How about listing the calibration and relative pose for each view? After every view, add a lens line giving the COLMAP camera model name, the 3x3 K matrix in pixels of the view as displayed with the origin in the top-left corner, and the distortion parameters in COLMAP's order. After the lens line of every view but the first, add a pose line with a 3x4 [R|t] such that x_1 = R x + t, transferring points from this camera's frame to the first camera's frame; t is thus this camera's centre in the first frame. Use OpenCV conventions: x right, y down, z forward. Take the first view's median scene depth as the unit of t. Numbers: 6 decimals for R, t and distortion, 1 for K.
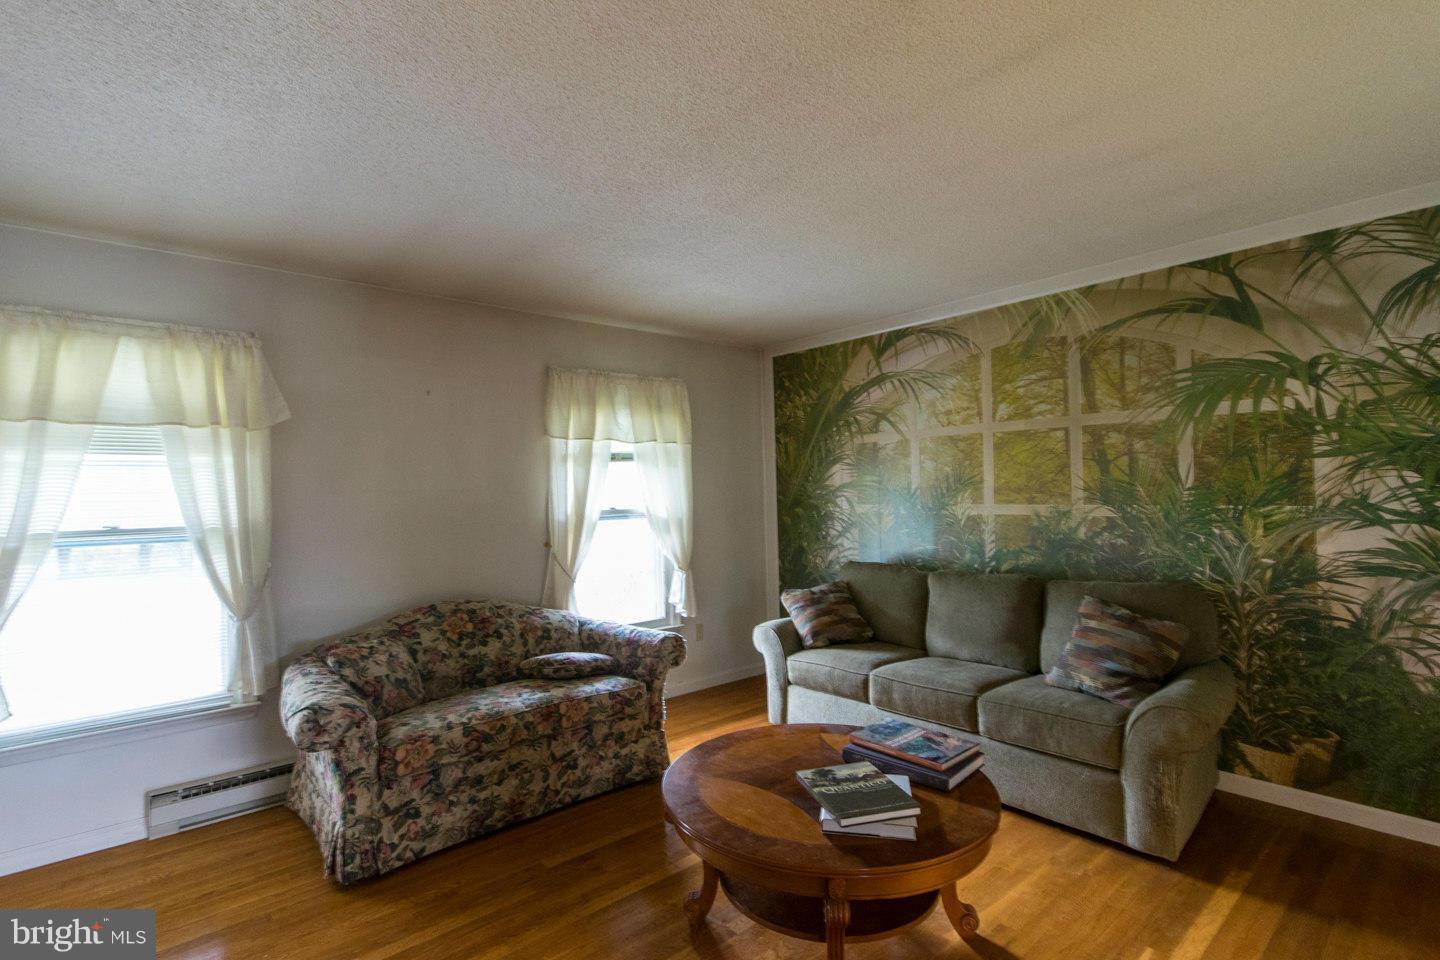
lens RADIAL K [[682.2, 0, 710.0], [0, 682.2, 486.5], [0, 0, 1]] dist [0.003995, 0.000495]
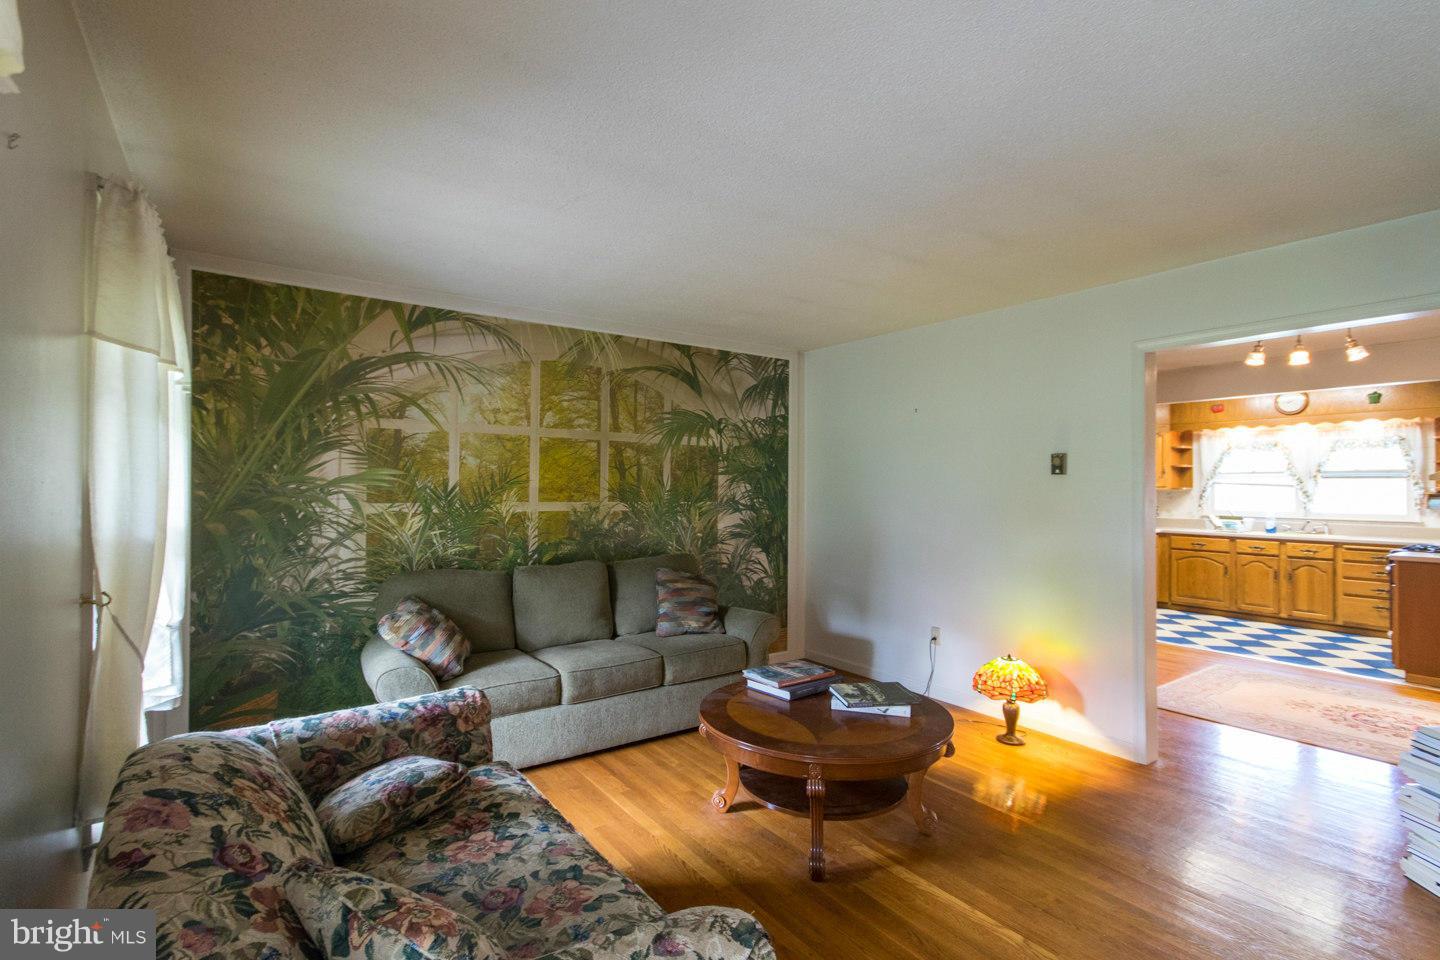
lens RADIAL K [[682.2, 0, 717.7], [0, 682.2, 485.0], [0, 0, 1]] dist [0.003995, 0.000495]
pose [[0.090409, 0.027080, 0.995536, -0.729702], [-0.015858, 0.999543, -0.025749, 0.025148], [-0.995778, -0.013460, 0.090797, 0.690457]]
